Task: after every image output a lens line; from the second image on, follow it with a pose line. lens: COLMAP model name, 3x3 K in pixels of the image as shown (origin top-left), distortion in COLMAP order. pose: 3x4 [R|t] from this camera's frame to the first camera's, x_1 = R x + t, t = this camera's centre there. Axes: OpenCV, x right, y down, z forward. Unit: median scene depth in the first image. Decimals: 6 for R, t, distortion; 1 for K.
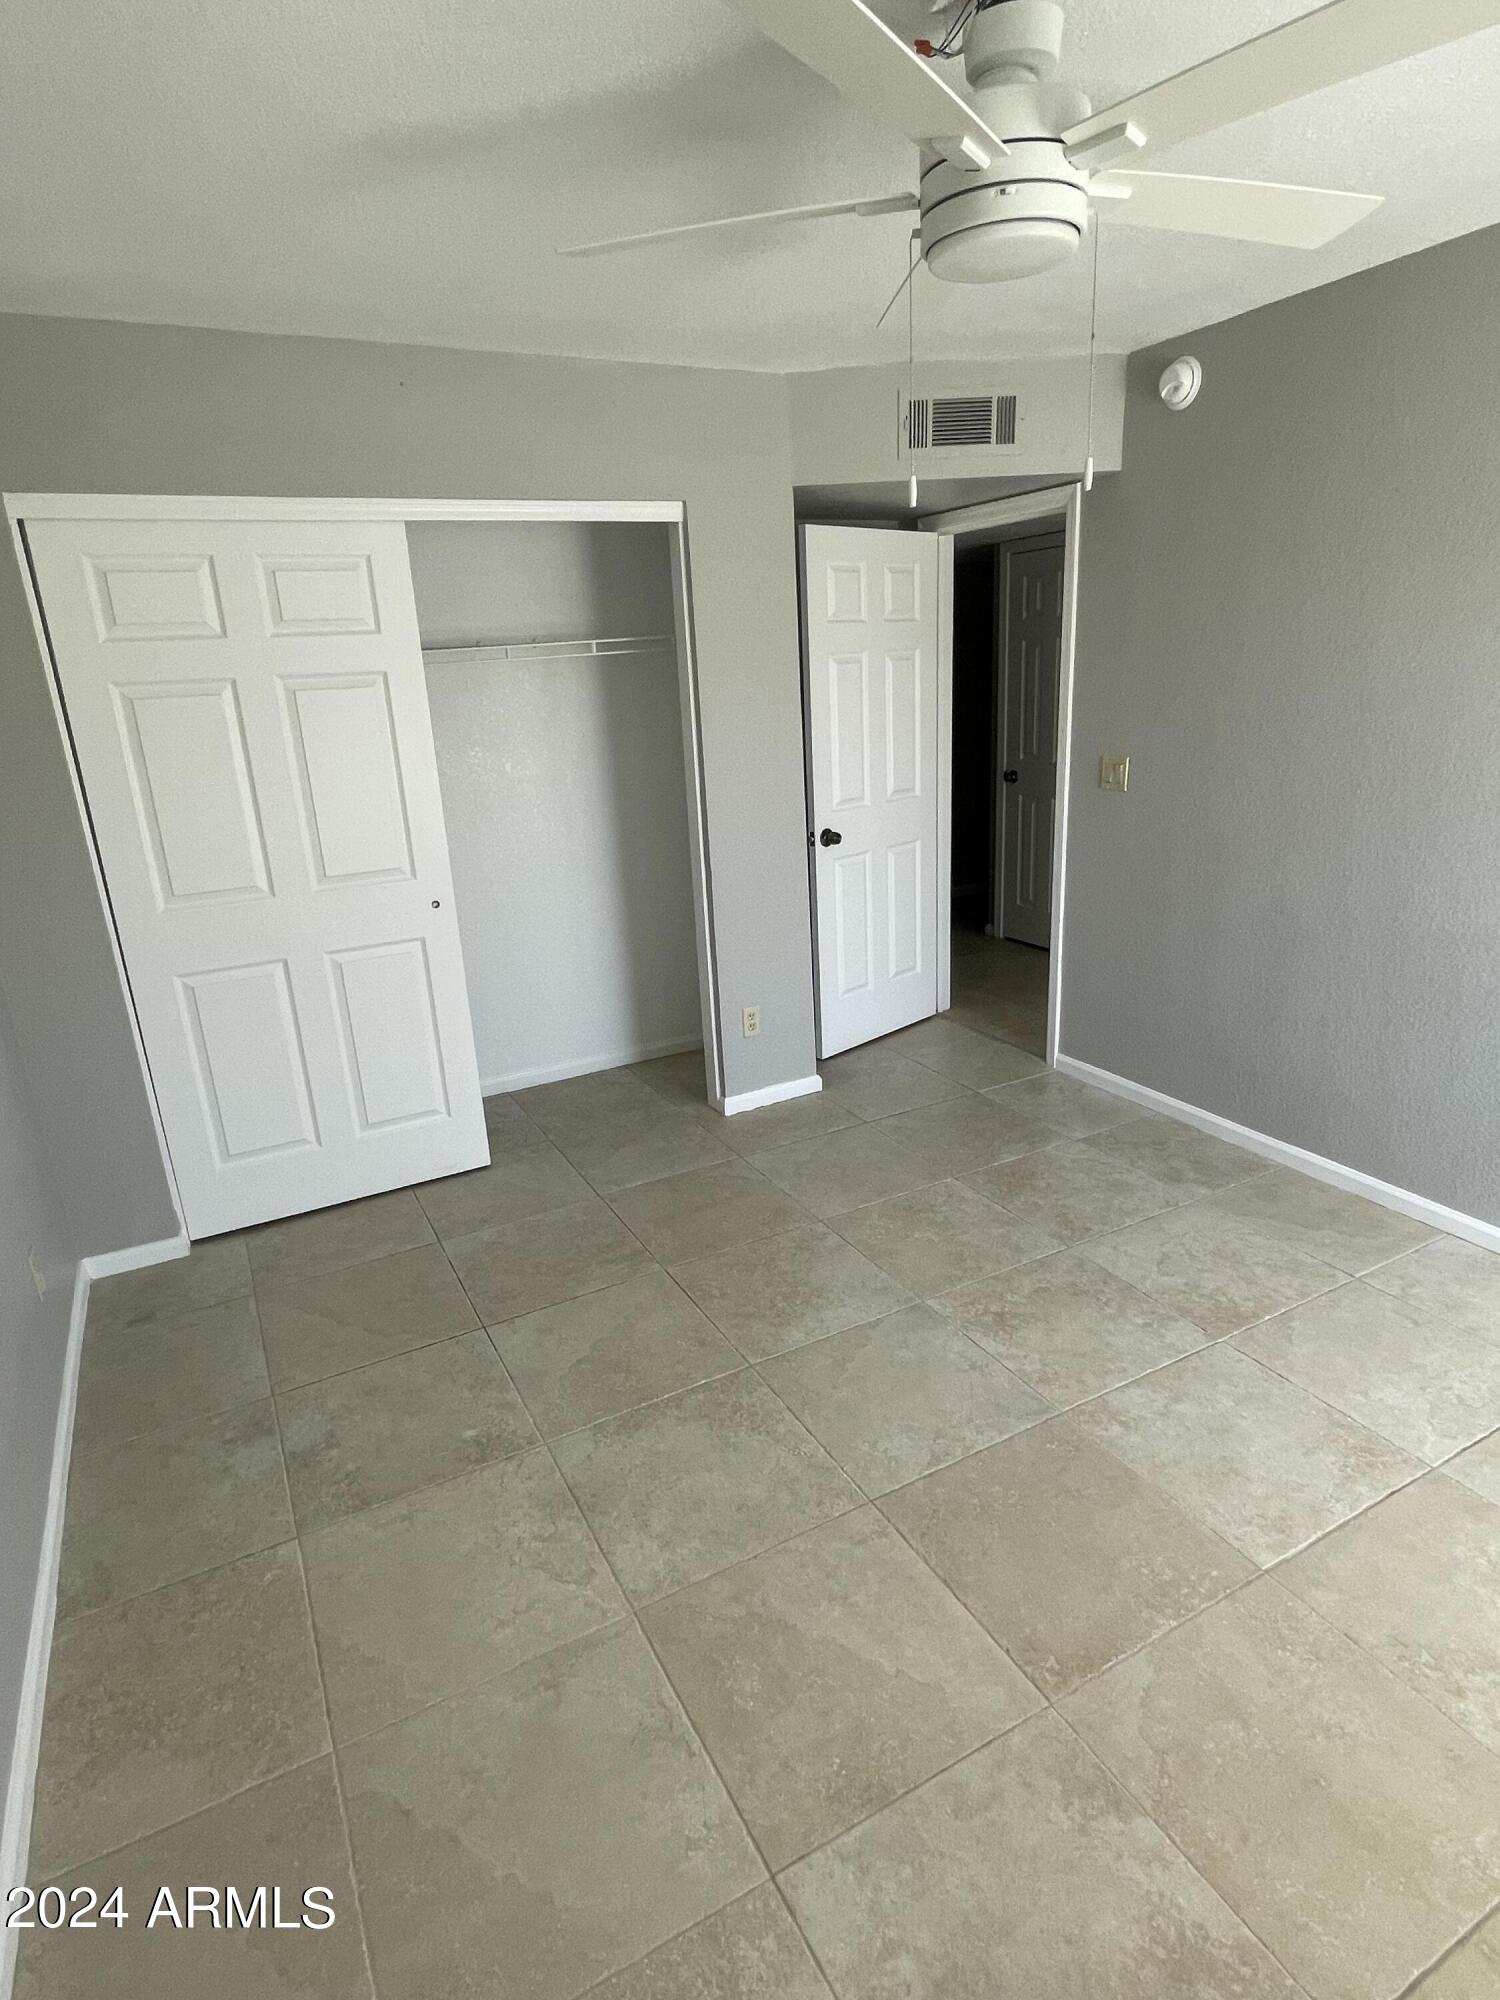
lens RADIAL K [[1073.4, 0, 750.0], [0, 1073.4, 1000.0], [0, 0, 1]] dist [-0.002006, -0.000264]
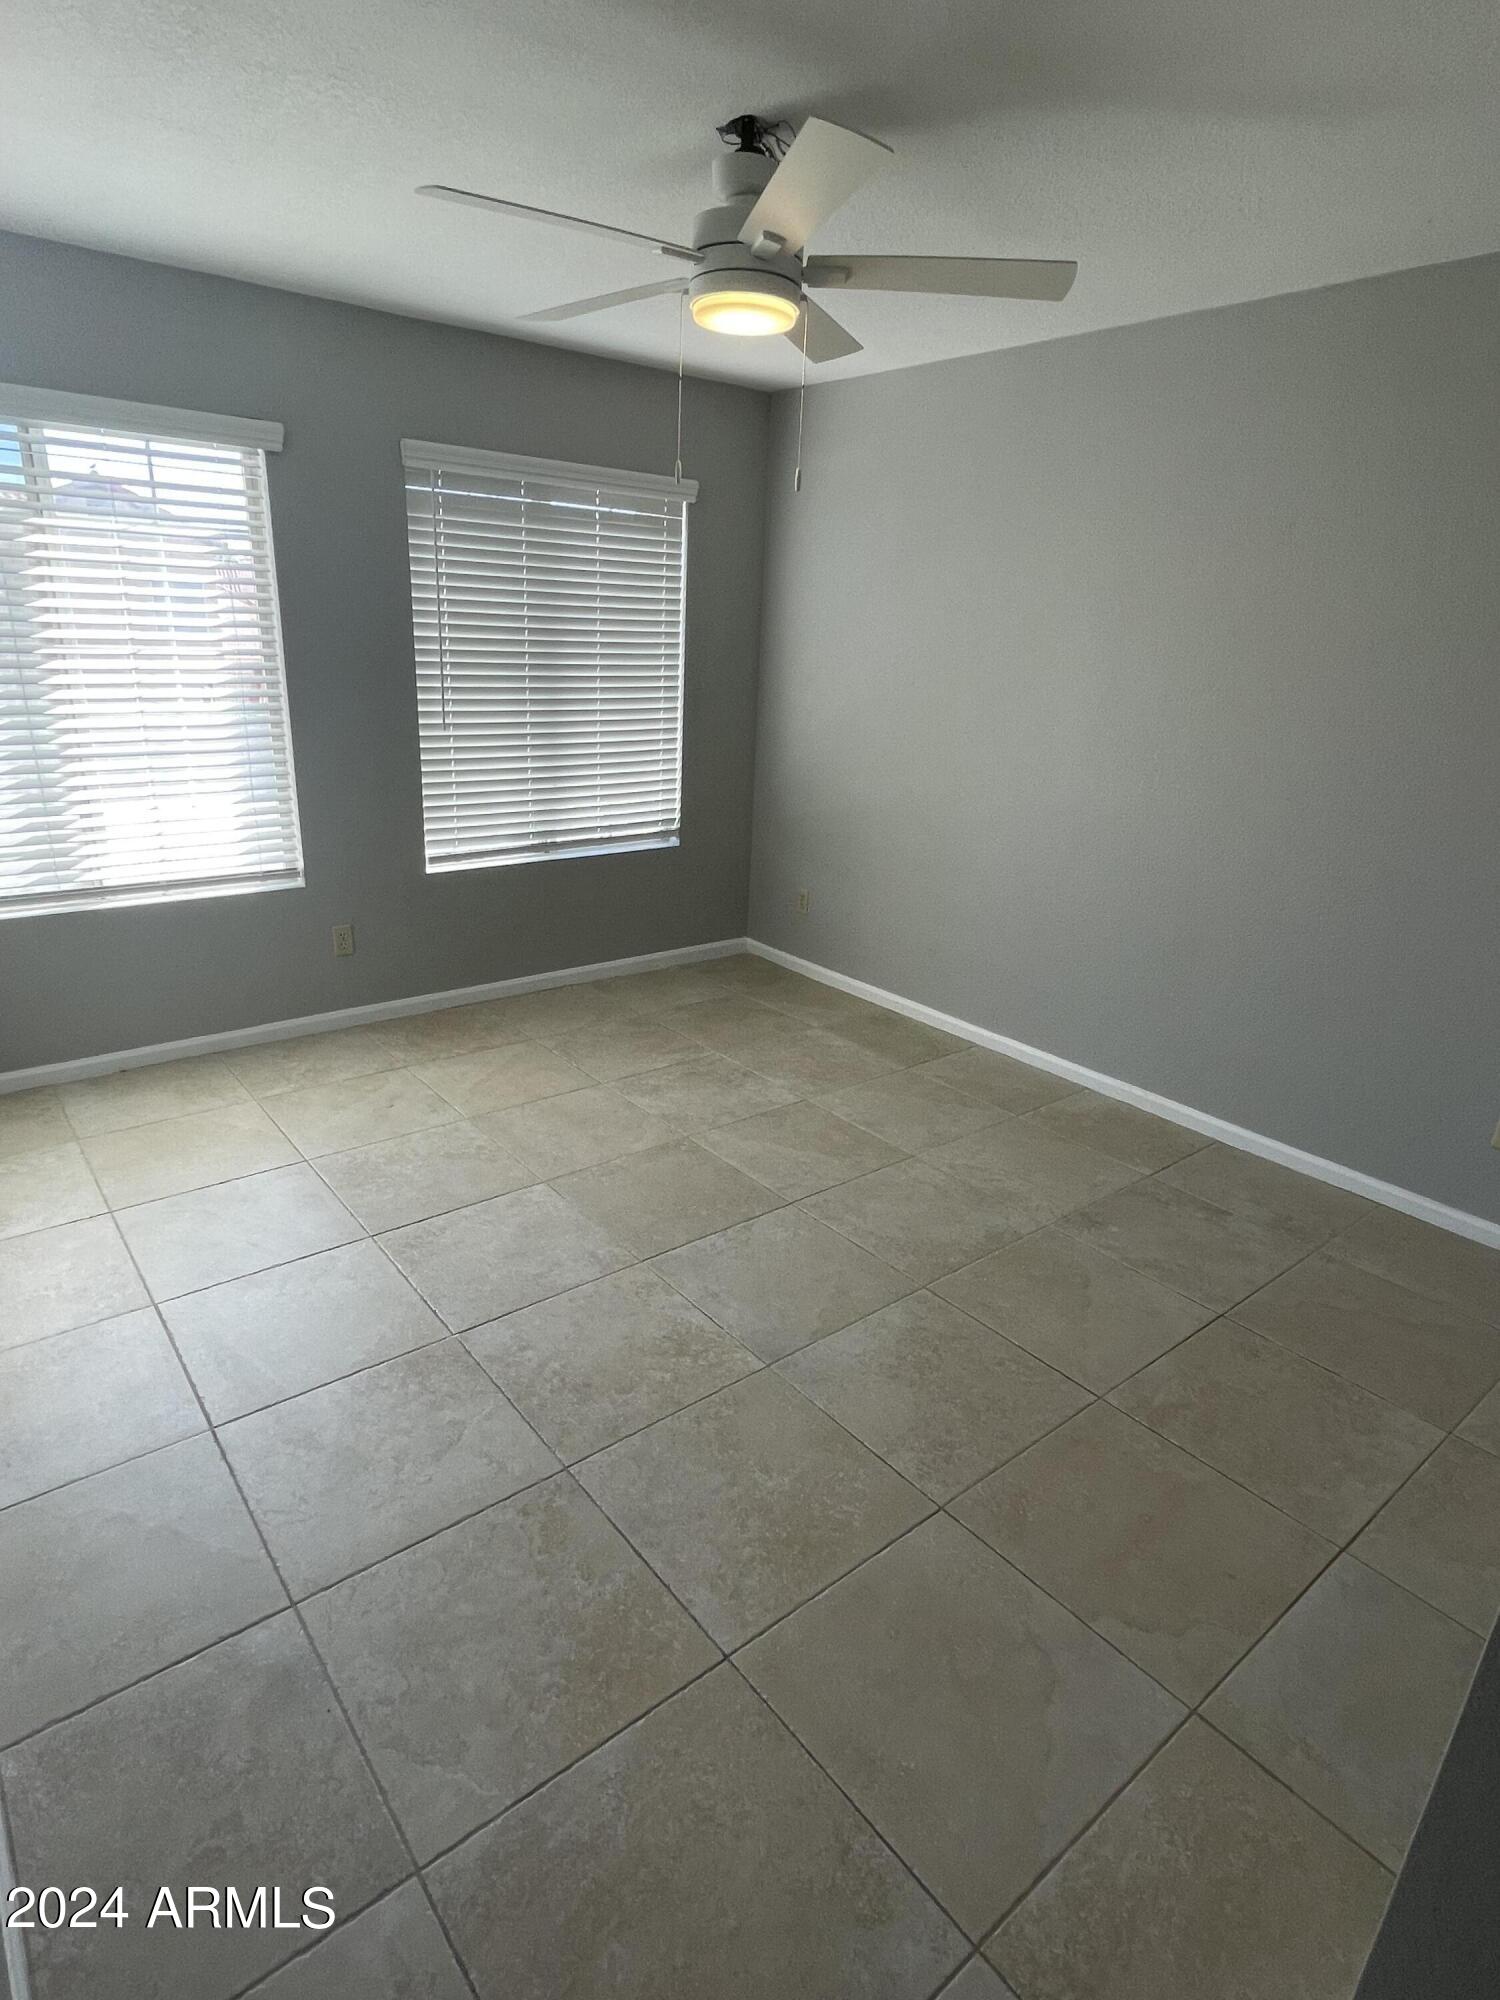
lens RADIAL K [[1073.4, 0, 750.0], [0, 1073.4, 1000.0], [0, 0, 1]] dist [-0.002006, -0.000264]
pose [[-0.982210, 0.068312, -0.174921, 0.352403], [-0.050921, 0.799702, 0.598234, -0.530851], [0.180751, 0.596499, -0.781996, 1.725167]]
